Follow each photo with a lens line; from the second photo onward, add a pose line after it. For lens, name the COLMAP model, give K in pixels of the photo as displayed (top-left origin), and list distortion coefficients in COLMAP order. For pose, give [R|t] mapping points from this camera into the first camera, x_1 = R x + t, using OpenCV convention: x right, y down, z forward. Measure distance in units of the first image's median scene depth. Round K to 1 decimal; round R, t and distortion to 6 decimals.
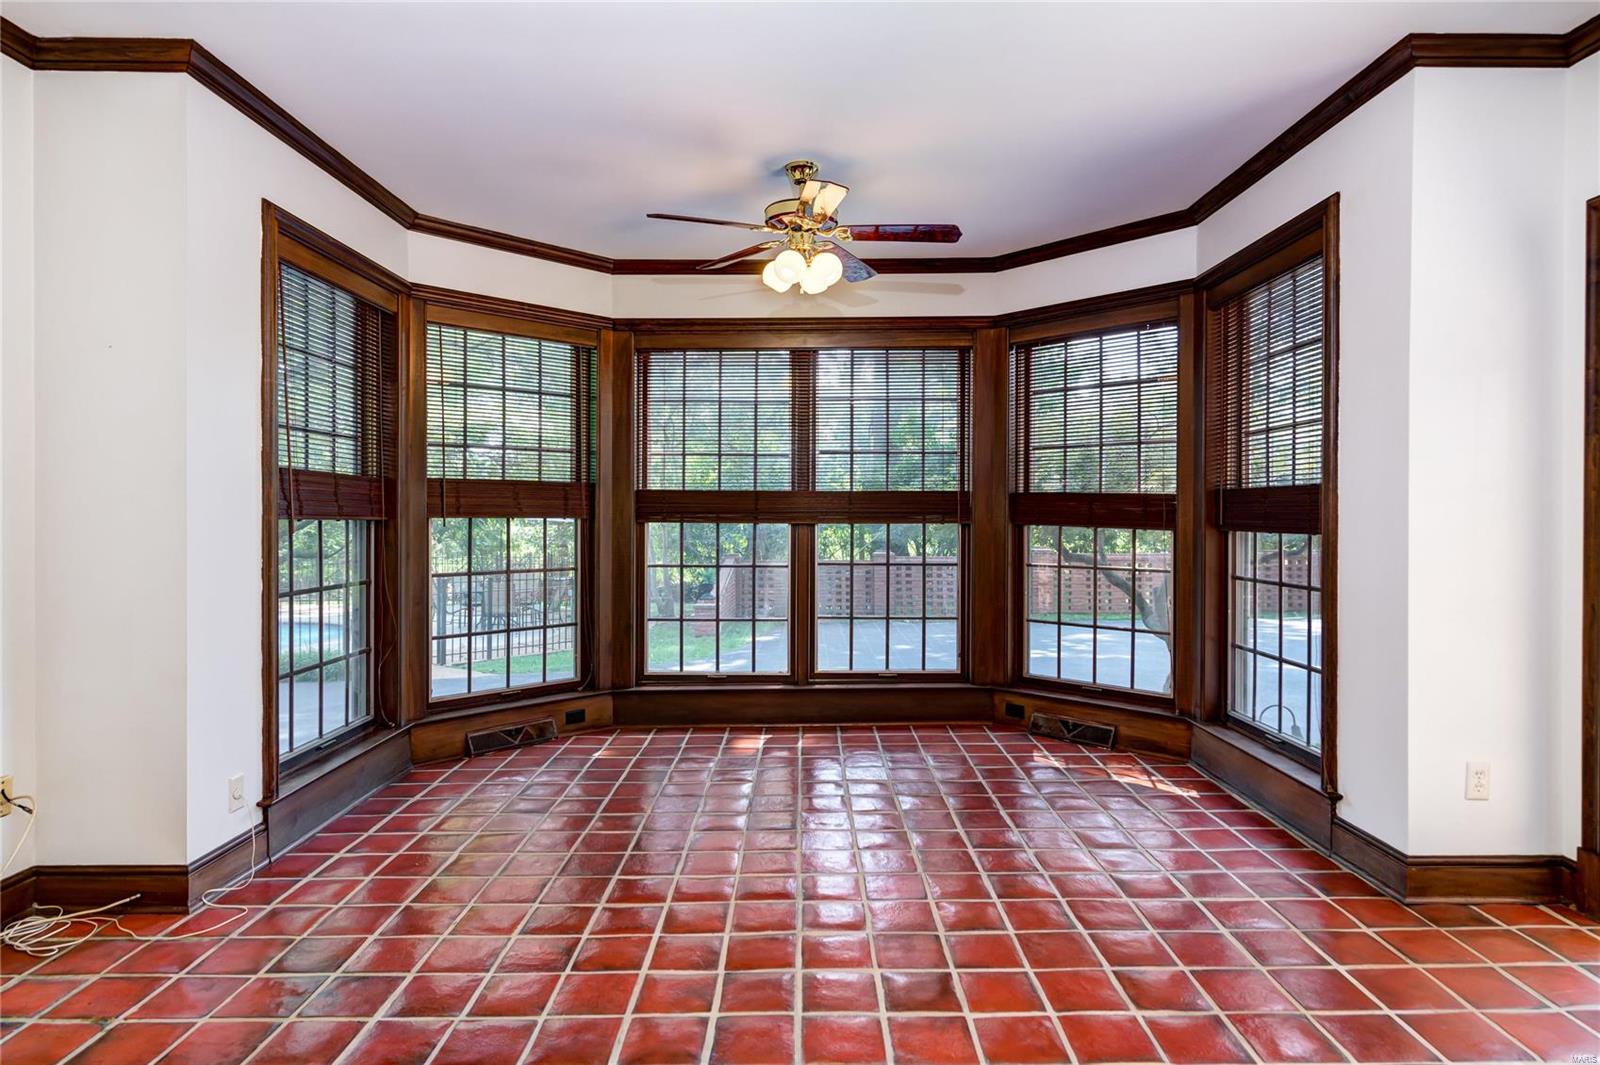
lens RADIAL K [[882.2, 0, 809.2], [0, 882.2, 518.2], [0, 0, 1]] dist [0.005306, -0.002416]
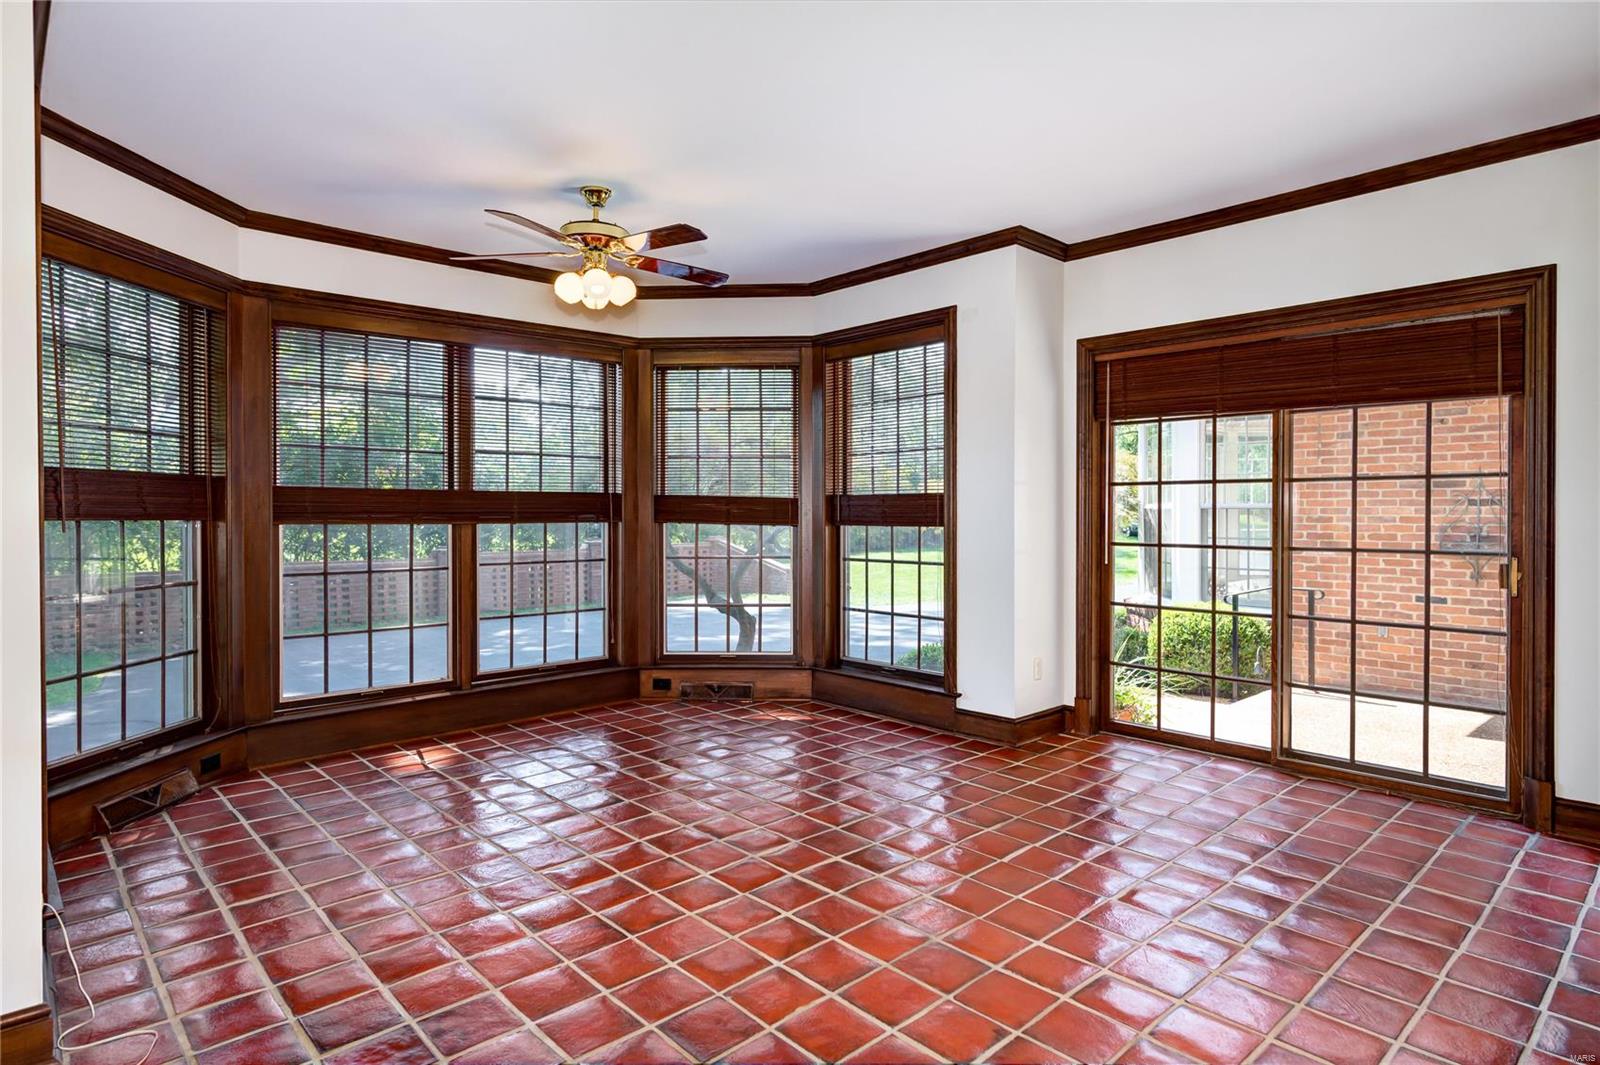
lens RADIAL K [[882.2, 0, 801.6], [0, 882.2, 522.6], [0, 0, 1]] dist [0.005306, -0.002416]
pose [[0.735351, -0.009840, 0.677614, -0.419711], [0.004787, 0.999945, 0.009326, -0.002652], [-0.677669, -0.003614, 0.735358, 0.029214]]
